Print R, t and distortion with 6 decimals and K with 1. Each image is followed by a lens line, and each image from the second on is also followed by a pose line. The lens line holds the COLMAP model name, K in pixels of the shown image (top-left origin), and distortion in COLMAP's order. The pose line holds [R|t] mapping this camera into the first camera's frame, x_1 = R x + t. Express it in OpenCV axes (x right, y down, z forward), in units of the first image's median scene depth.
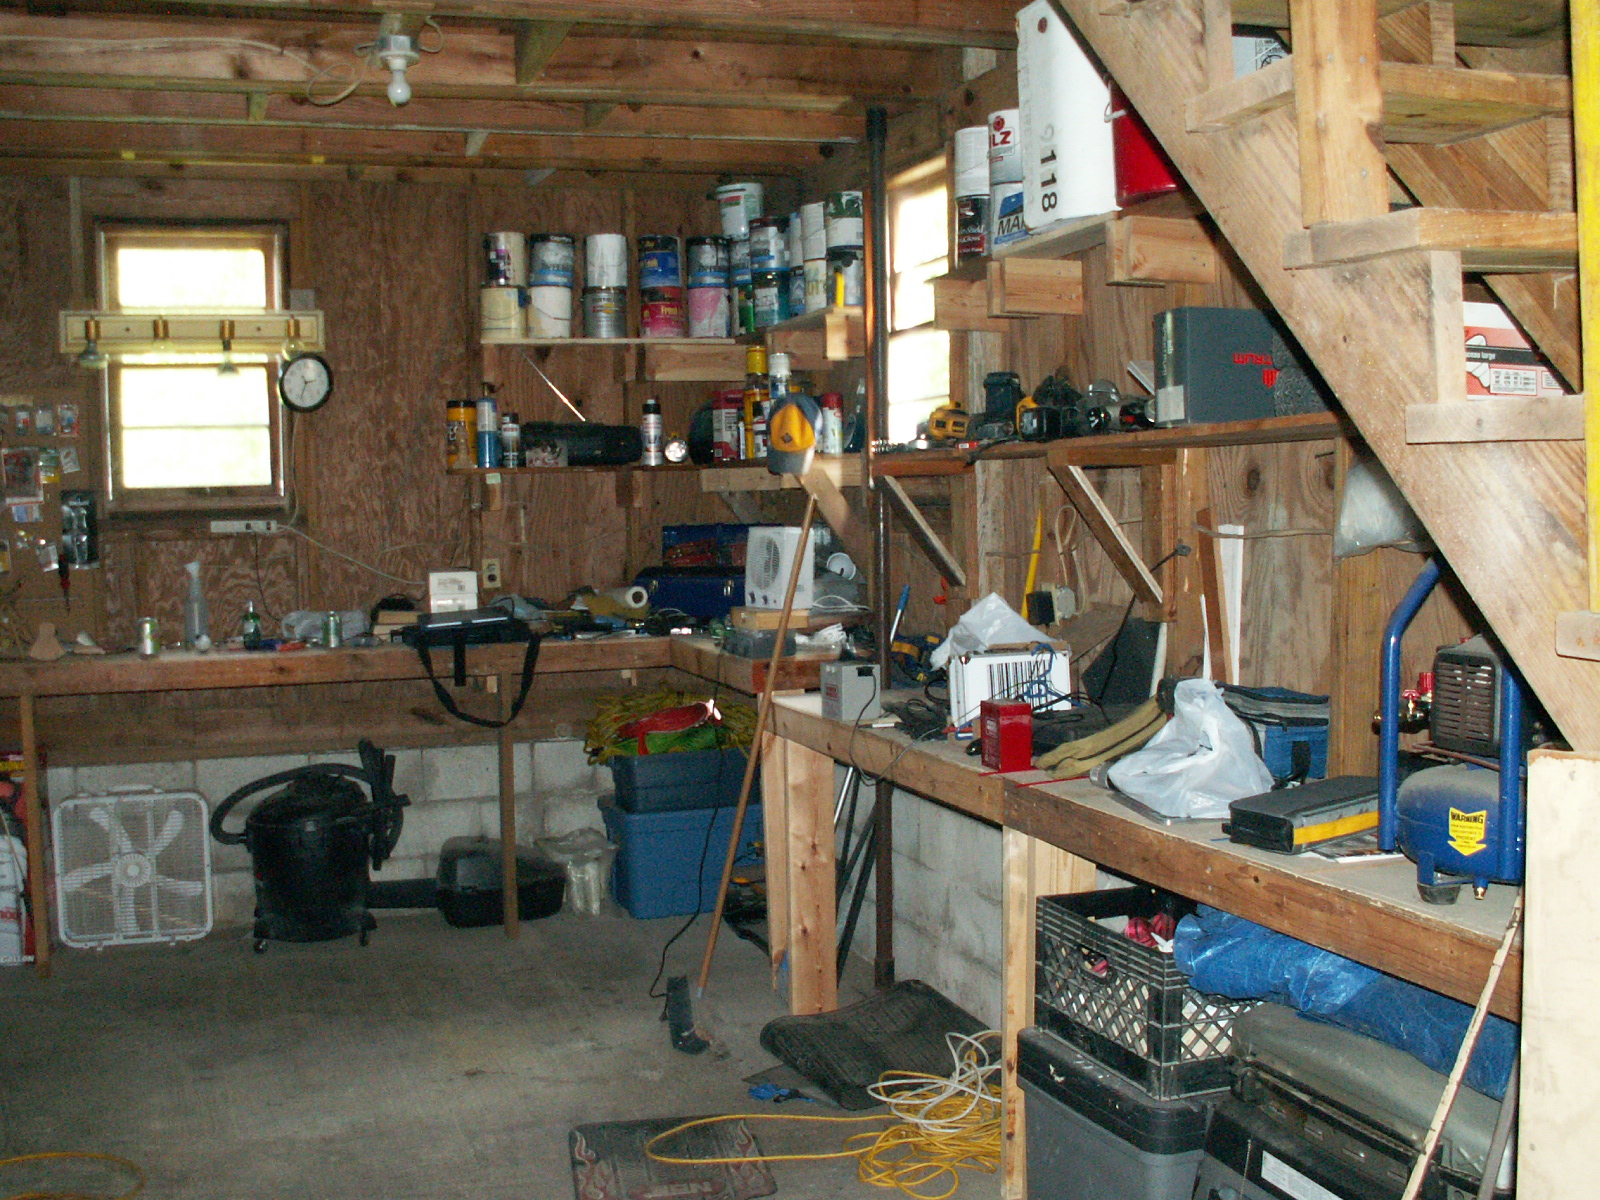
lens RADIAL K [[1658.6, 0, 798.7], [0, 1658.6, 599.7], [0, 0, 1]] dist [-0.173049, 0.000000]
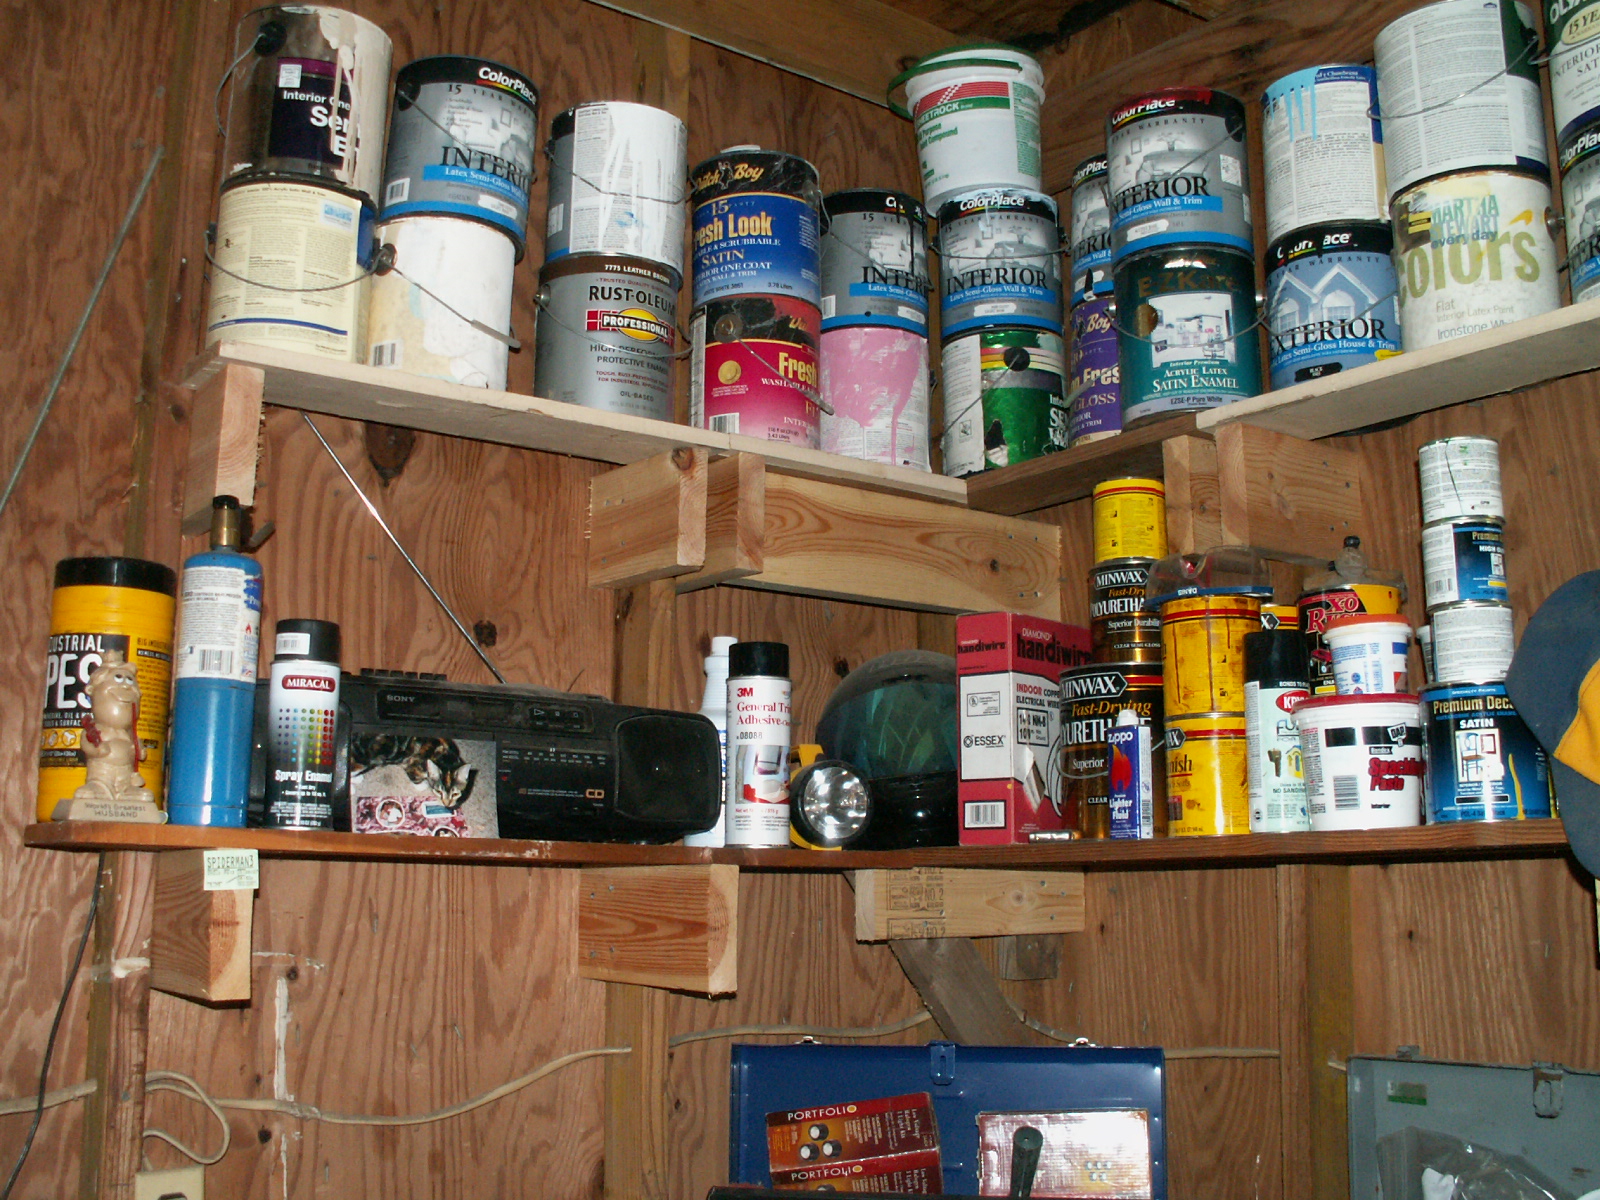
lens RADIAL K [[1658.6, 0, 799.9], [0, 1658.6, 598.1], [0, 0, 1]] dist [-0.173049, 0.000000]
pose [[0.951756, 0.080430, 0.296128, -0.174310], [-0.008261, 0.971405, -0.237287, -0.054981], [-0.306745, 0.223392, 0.925204, 0.720674]]
